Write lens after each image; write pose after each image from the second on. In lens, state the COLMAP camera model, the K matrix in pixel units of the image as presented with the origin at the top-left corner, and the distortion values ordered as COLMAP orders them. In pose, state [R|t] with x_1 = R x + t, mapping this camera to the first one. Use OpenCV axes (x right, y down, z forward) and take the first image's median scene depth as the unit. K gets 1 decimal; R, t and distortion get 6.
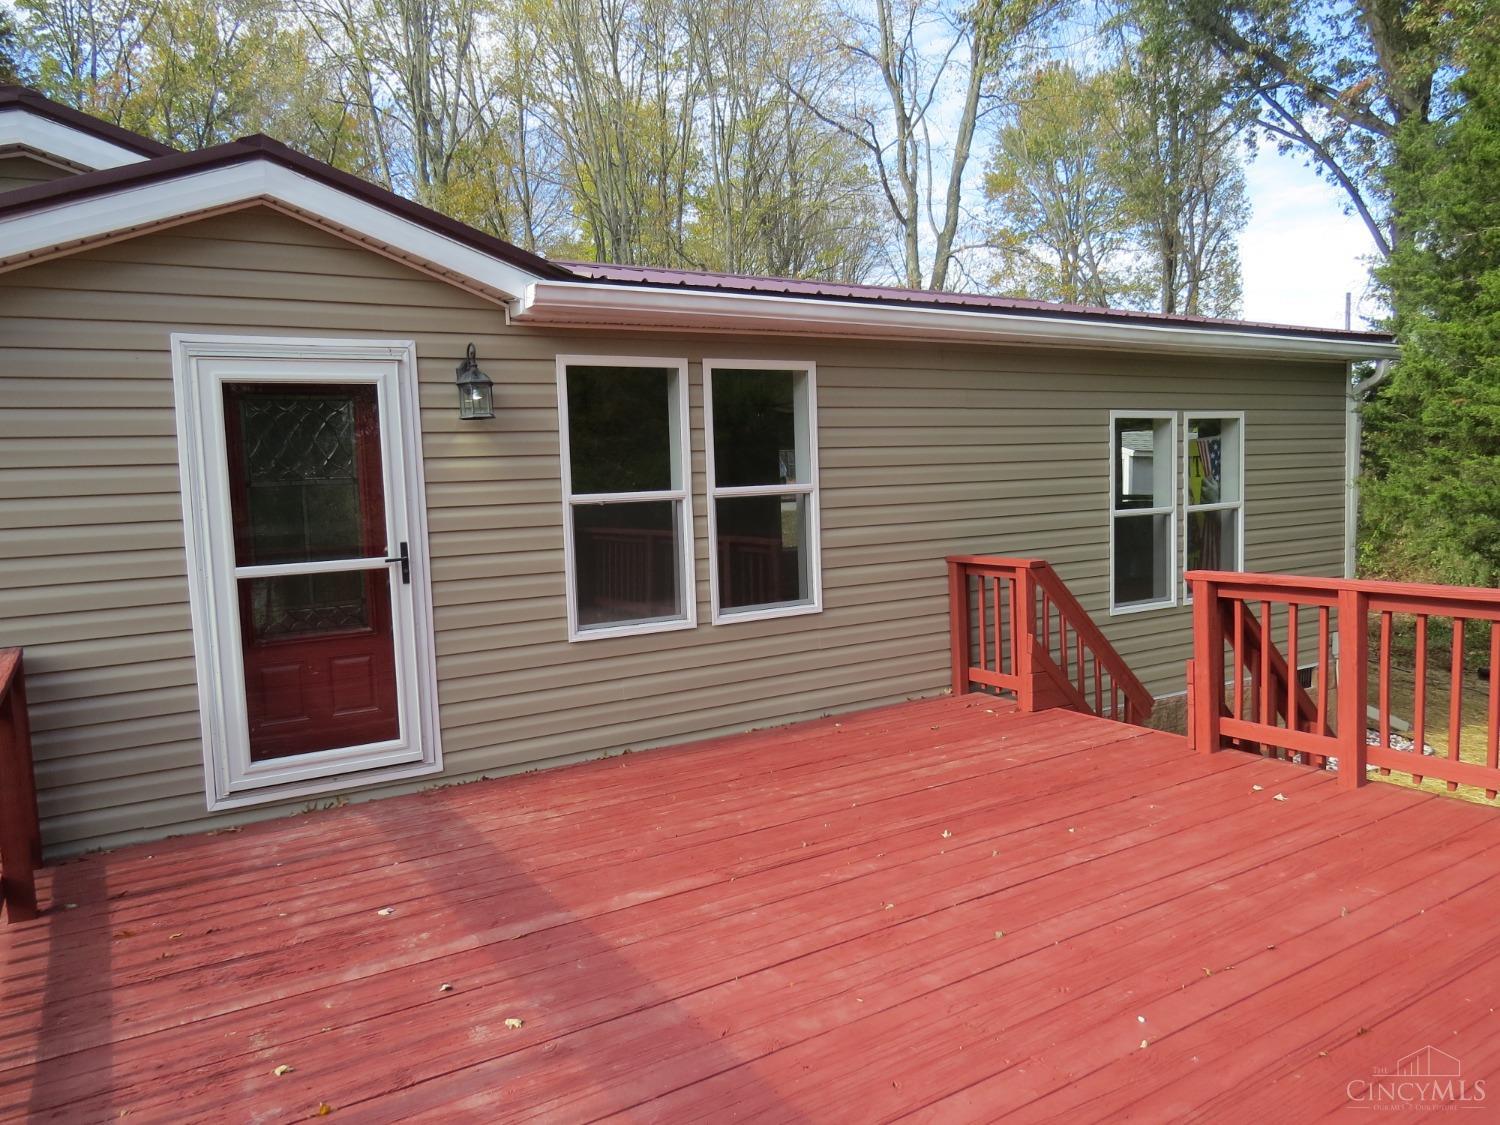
lens RADIAL K [[1067.2, 0, 750.0], [0, 1067.2, 562.5], [0, 0, 1]] dist [-0.023821, 0.005829]
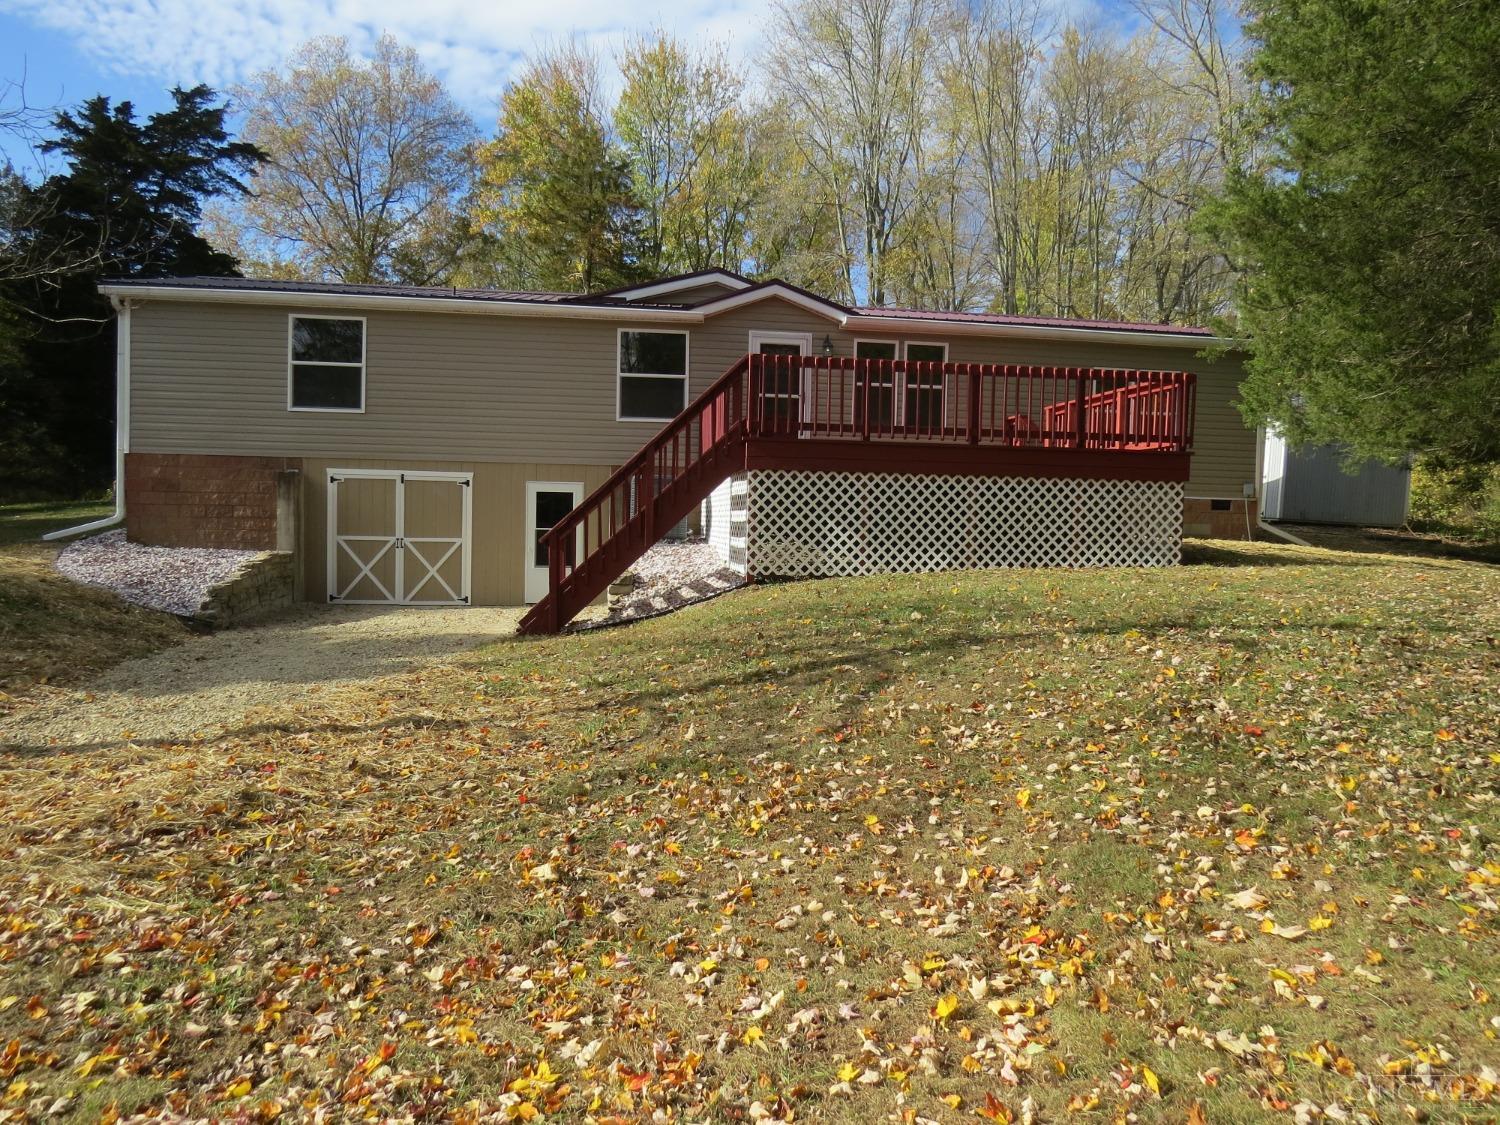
lens RADIAL K [[1077.2, 0, 750.0], [0, 1077.2, 562.5], [0, 0, 1]] dist [-0.018702, 0.004290]
pose [[0.912410, 0.075611, -0.402233, 0.959807], [-0.091294, 0.995625, -0.019930, 0.617422], [0.398966, 0.054906, 0.915320, -2.231209]]
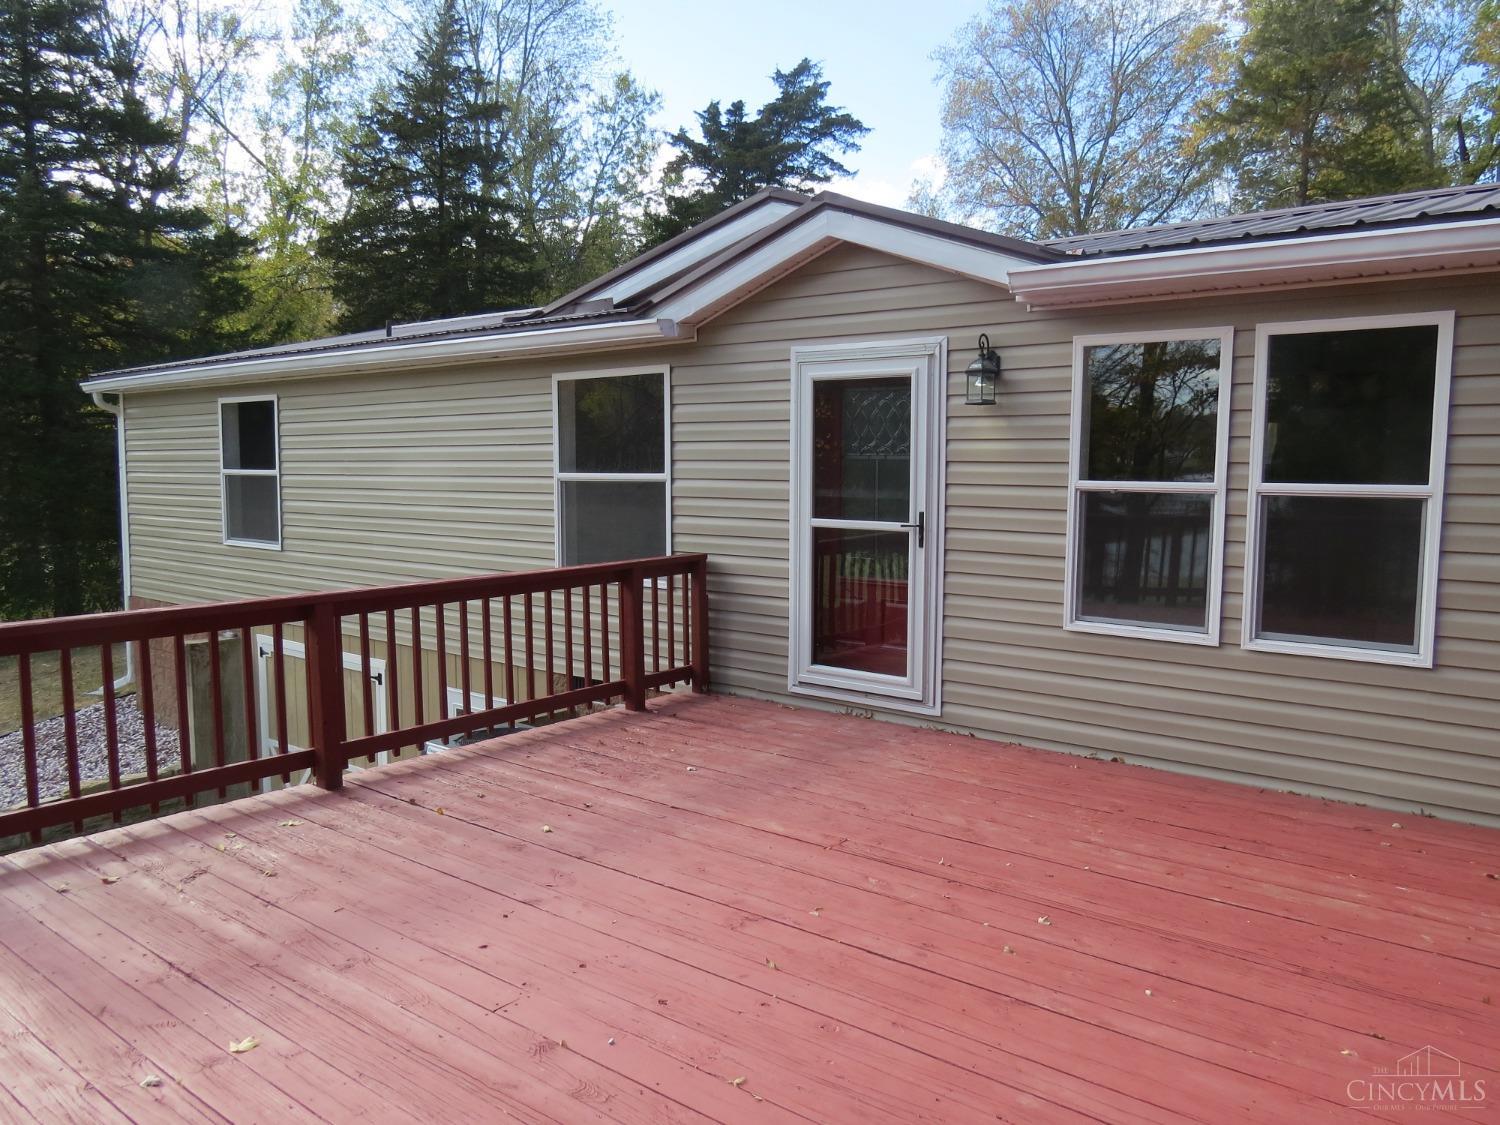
lens RADIAL K [[1077.2, 0, 750.0], [0, 1077.2, 562.5], [0, 0, 1]] dist [-0.018702, 0.004290]
pose [[0.345443, 0.128818, -0.929556, 0.706676], [-0.094122, 0.990295, 0.102258, -0.066493], [0.933708, 0.052168, 0.354216, 0.410904]]
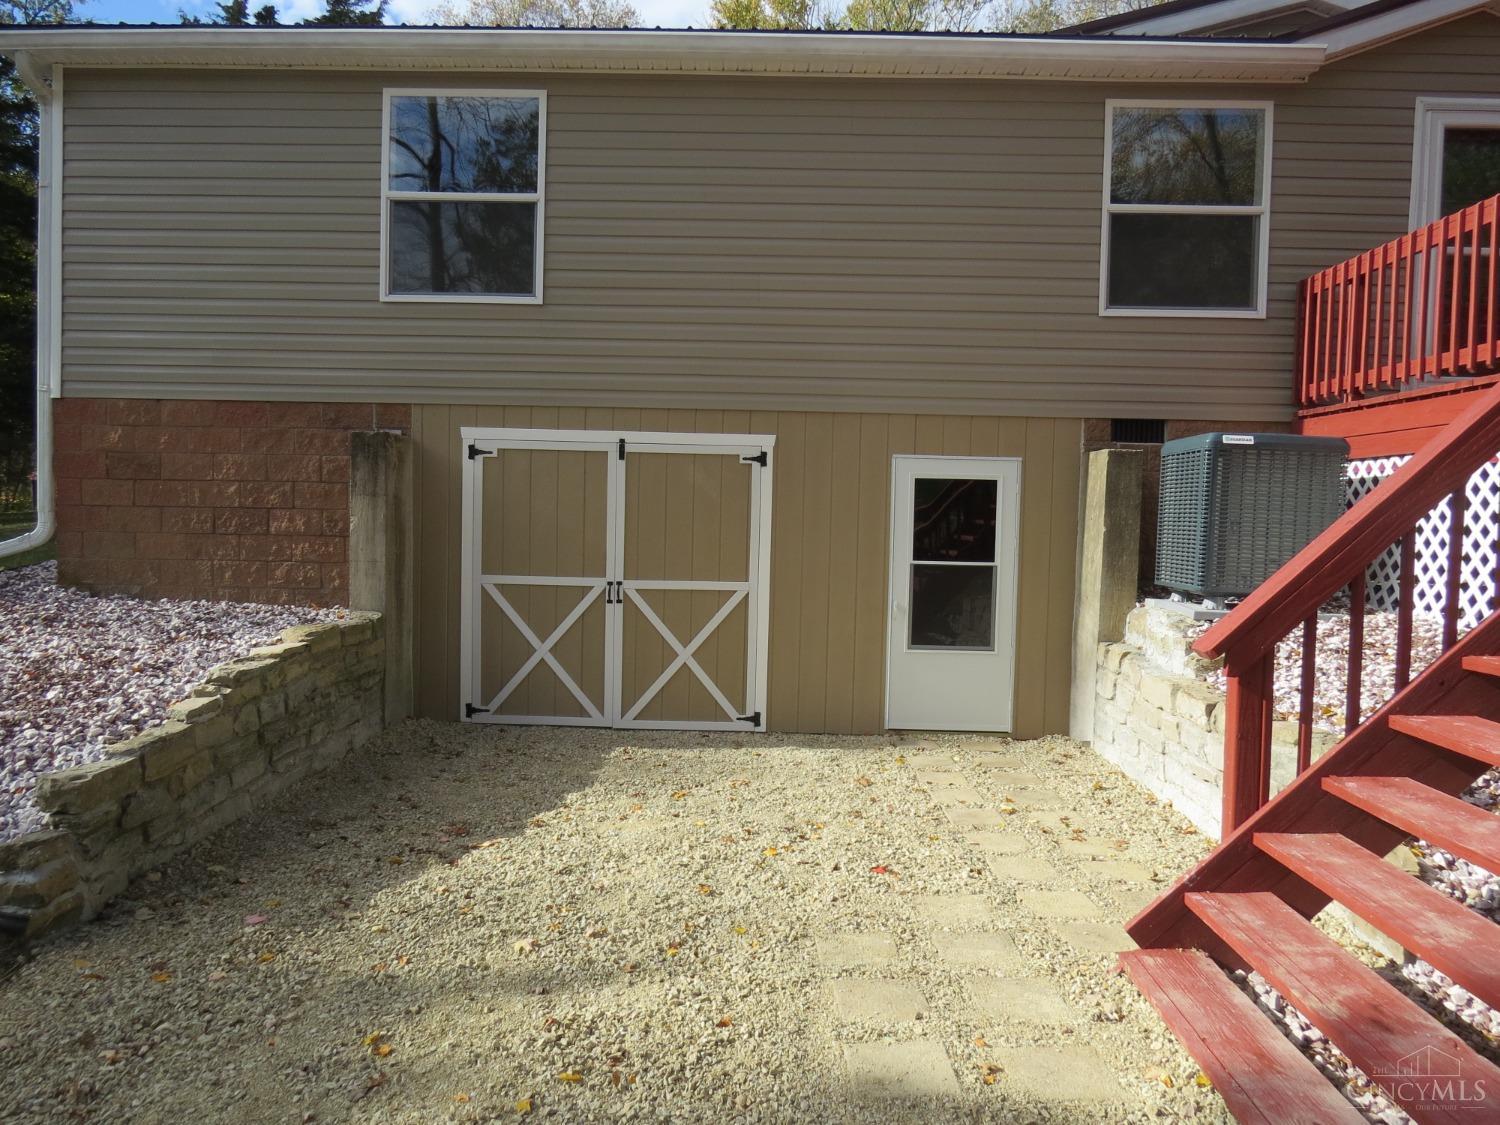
lens RADIAL K [[1067.2, 0, 750.0], [0, 1067.2, 562.5], [0, 0, 1]] dist [-0.023821, 0.005829]
pose [[0.837563, 0.086392, -0.539468, -0.419270], [-0.102008, 0.994783, 0.000931, 0.527698], [0.536734, 0.054250, 0.842006, -0.770857]]
